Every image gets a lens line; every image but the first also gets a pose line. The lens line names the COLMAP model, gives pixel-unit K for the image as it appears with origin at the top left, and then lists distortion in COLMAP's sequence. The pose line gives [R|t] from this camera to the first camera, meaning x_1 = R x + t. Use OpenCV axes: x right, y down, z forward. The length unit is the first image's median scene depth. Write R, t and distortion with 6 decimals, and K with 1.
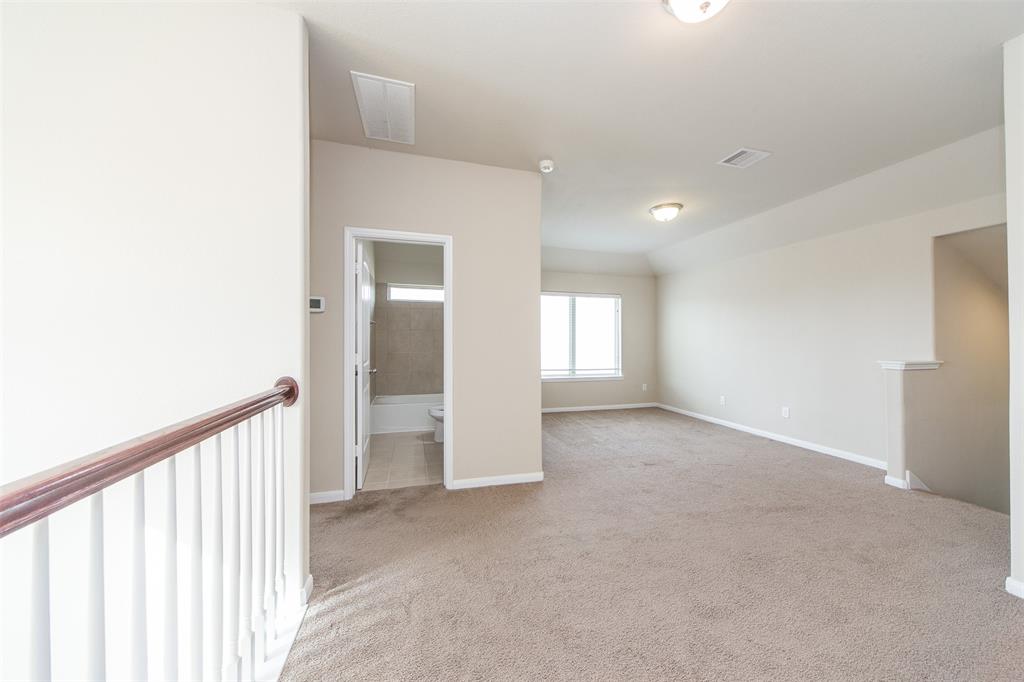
lens RADIAL K [[349.1, 0, 510.9], [0, 349.1, 340.8], [0, 0, 1]] dist [0.002370, -0.000722]
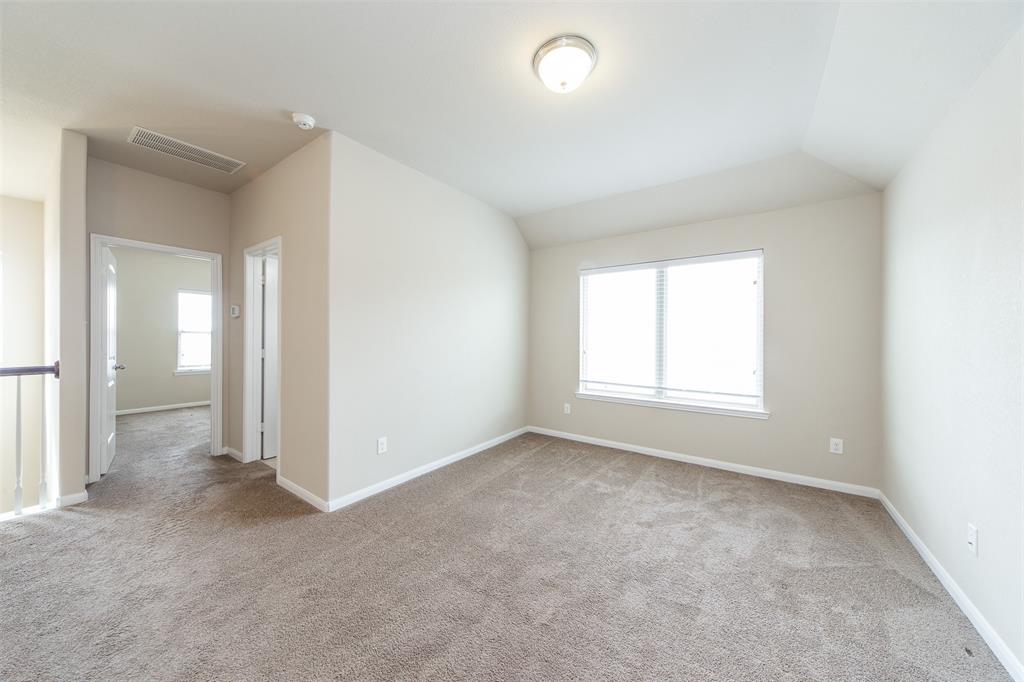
lens RADIAL K [[349.1, 0, 506.1], [0, 349.1, 336.6], [0, 0, 1]] dist [0.002370, -0.000722]
pose [[0.623585, -0.006404, -0.781729, 0.486253], [-0.004478, 0.999921, -0.011764, 0.001805], [0.781742, 0.010837, 0.623507, 0.411066]]
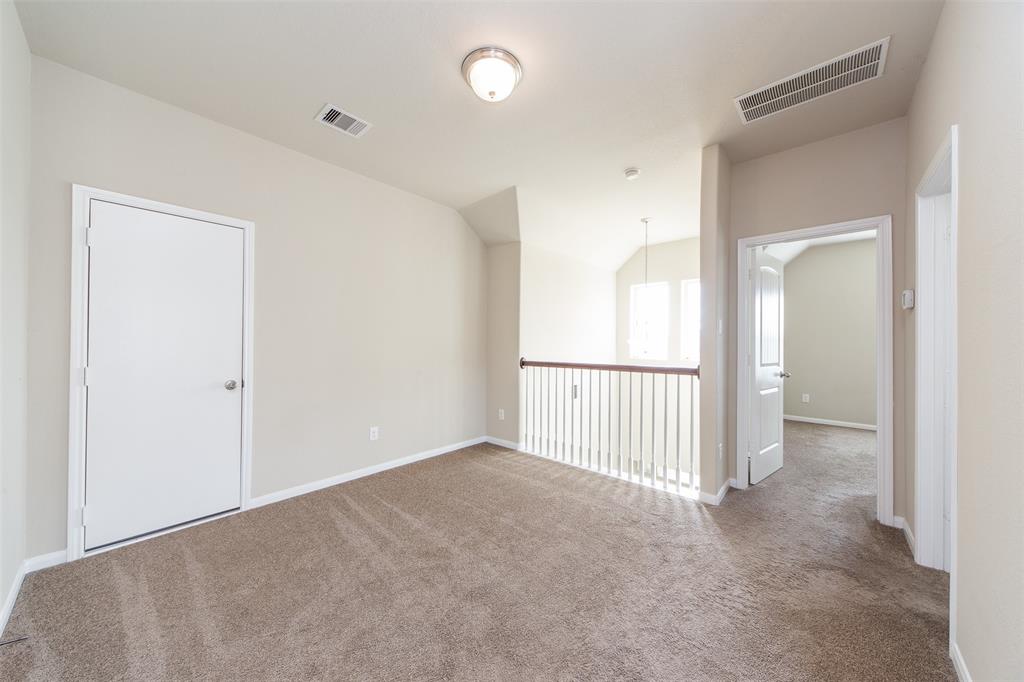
lens RADIAL K [[349.1, 0, 511.9], [0, 349.1, 338.2], [0, 0, 1]] dist [0.002370, -0.000722]
pose [[-0.847148, -0.013319, -0.531190, 0.276488], [-0.011932, 0.999911, -0.006041, 0.000602], [0.531223, 0.001220, -0.847231, 0.506244]]
